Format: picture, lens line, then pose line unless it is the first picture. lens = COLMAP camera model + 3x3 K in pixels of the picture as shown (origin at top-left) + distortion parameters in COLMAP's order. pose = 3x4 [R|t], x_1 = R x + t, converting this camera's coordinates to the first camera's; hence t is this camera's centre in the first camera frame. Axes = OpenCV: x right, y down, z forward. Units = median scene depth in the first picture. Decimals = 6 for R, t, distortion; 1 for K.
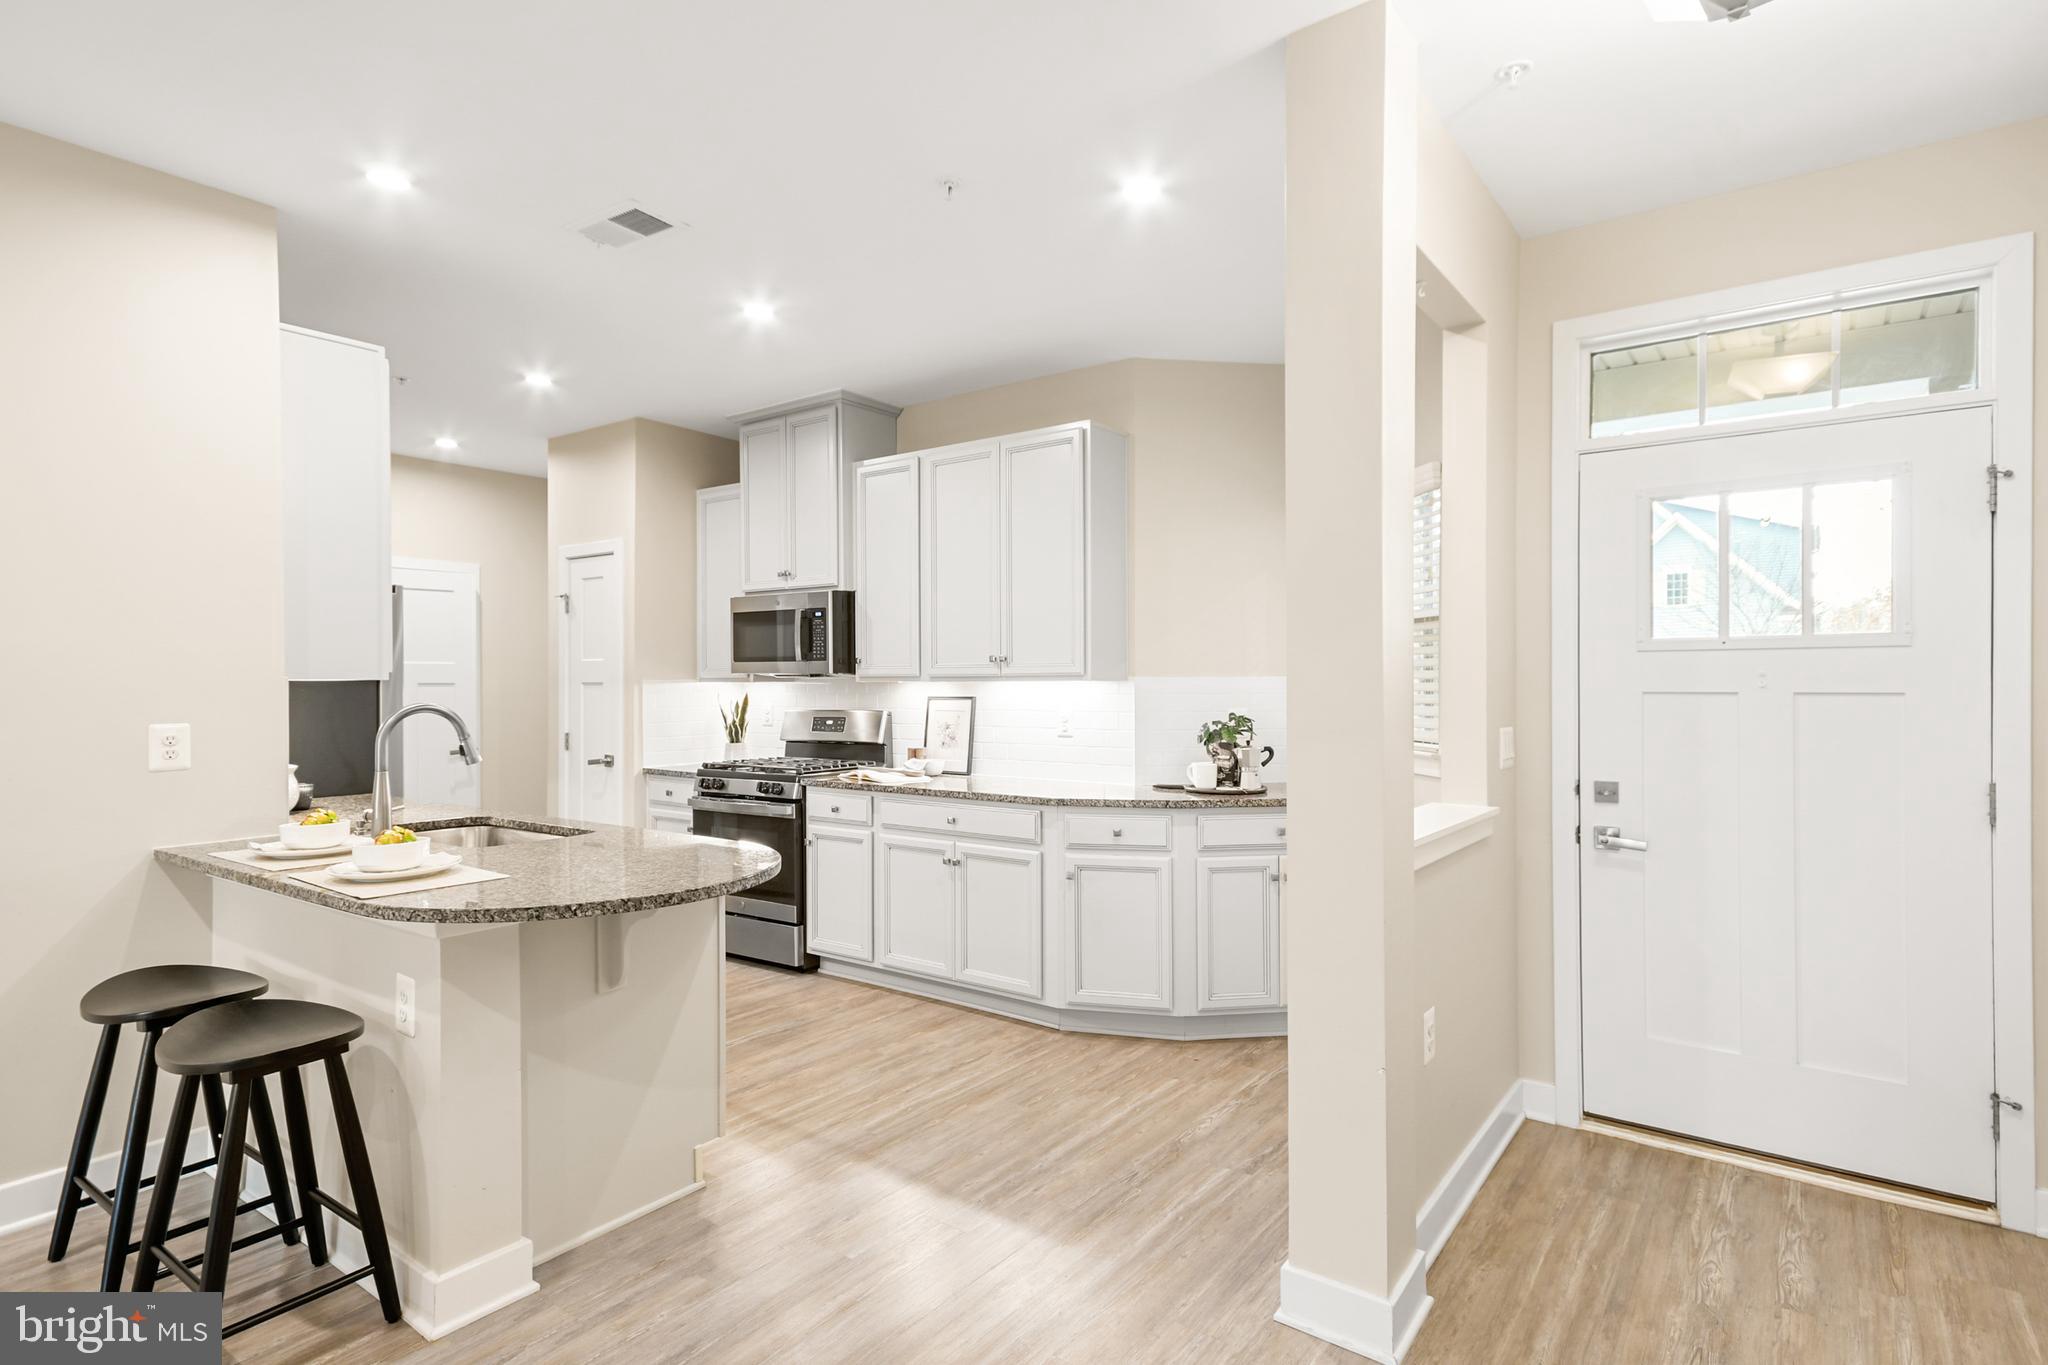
lens RADIAL K [[1068.0, 0, 1014.2], [0, 1068.0, 686.3], [0, 0, 1]] dist [0.039986, 0.001402]
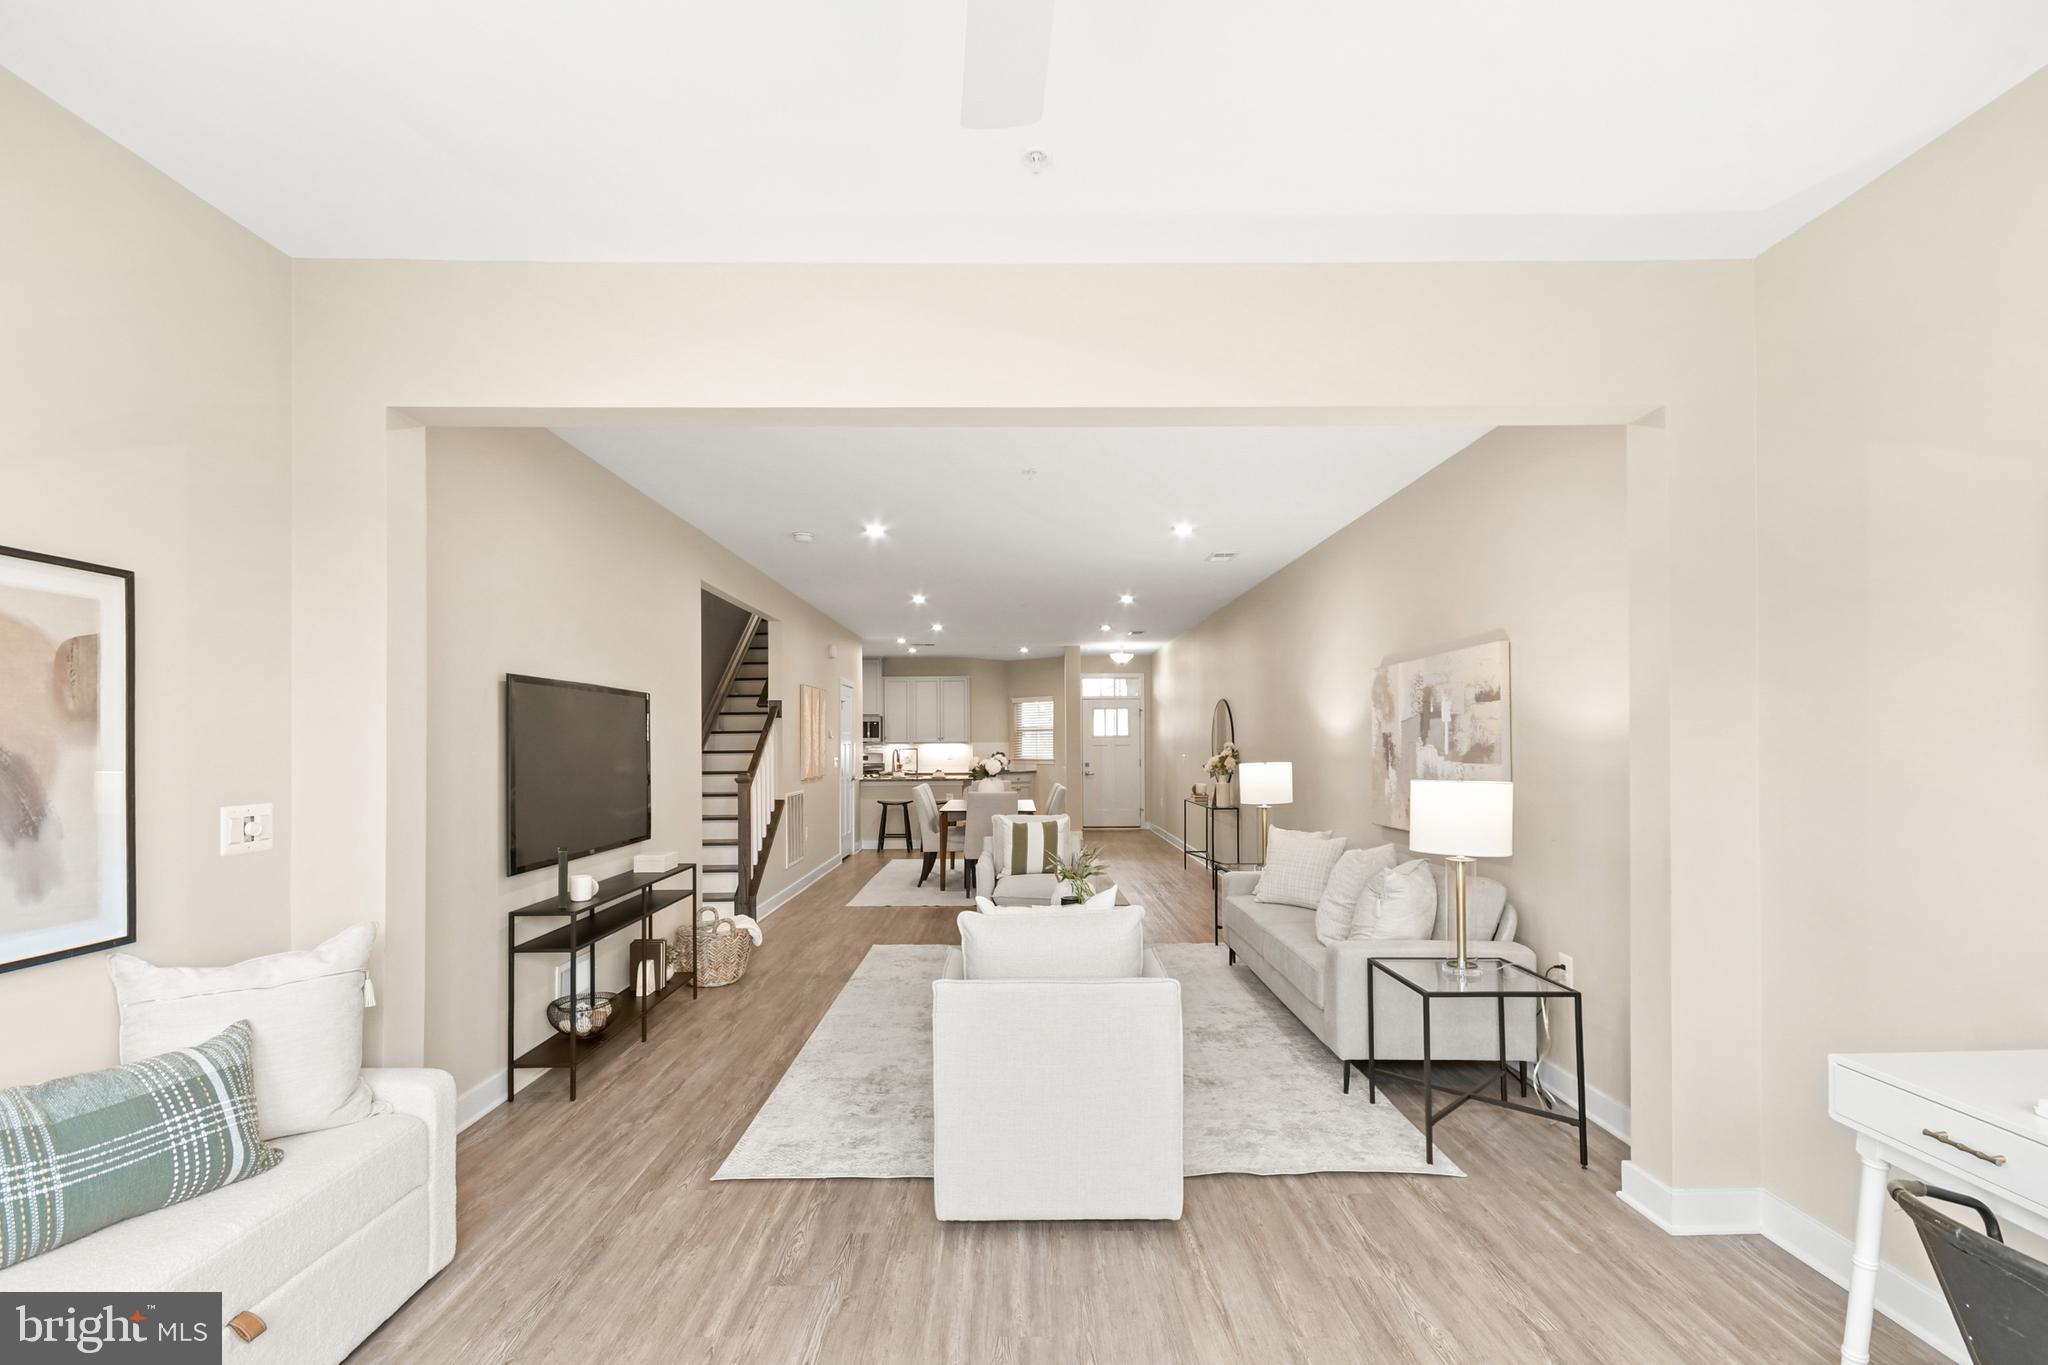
lens RADIAL K [[887.6, 0, 981.7], [0, 887.6, 738.6], [0, 0, 1]] dist [0.013969, -0.007000]
pose [[0.821482, 0.007613, 0.570183, -1.768521], [0.003251, 0.999832, -0.018035, 0.036136], [-0.570225, 0.016669, 0.821320, -1.704063]]
